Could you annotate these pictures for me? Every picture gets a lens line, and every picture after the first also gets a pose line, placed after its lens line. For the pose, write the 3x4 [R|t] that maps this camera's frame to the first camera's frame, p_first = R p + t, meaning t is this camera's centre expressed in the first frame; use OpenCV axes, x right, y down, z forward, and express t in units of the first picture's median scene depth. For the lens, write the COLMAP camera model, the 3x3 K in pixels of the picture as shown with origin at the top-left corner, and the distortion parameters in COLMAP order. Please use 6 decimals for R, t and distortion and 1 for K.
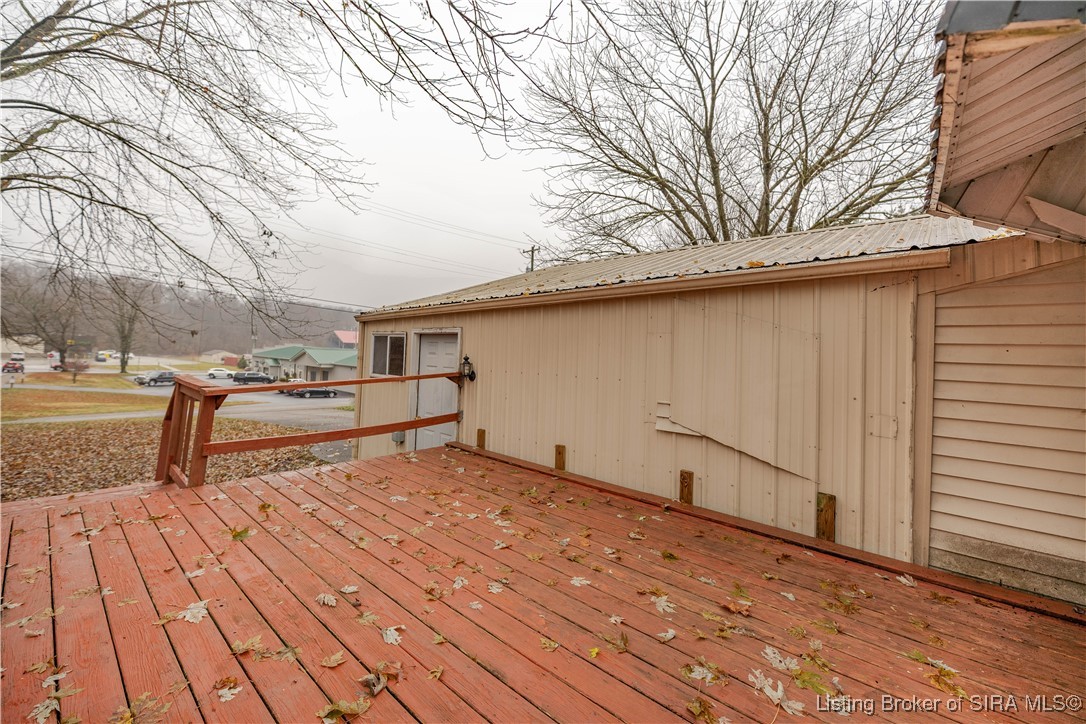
lens RADIAL K [[441.9, 0, 544.4], [0, 441.9, 318.5], [0, 0, 1]] dist [0.000178, -0.000415]
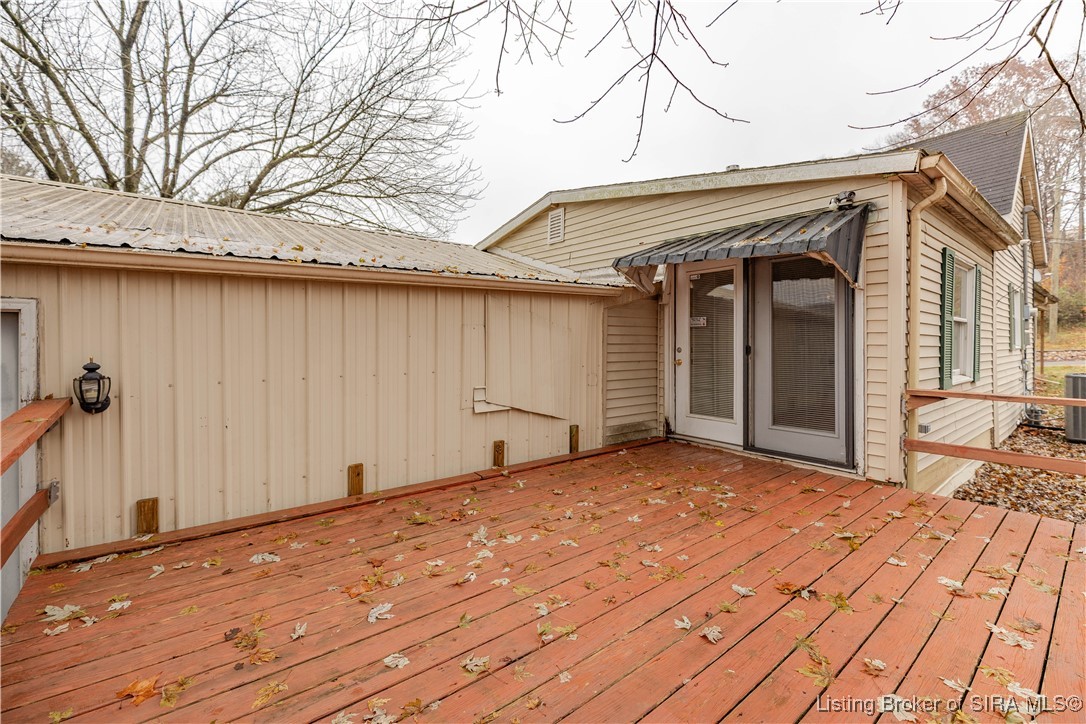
lens RADIAL K [[433.9, 0, 525.6], [0, 433.9, 331.5], [0, 0, 1]] dist [-0.009488, 0.000067]
pose [[0.218452, -0.007174, 0.975821, -0.808861], [-0.063975, 0.997716, 0.021656, 0.019106], [-0.973748, -0.067159, 0.217494, 0.696197]]
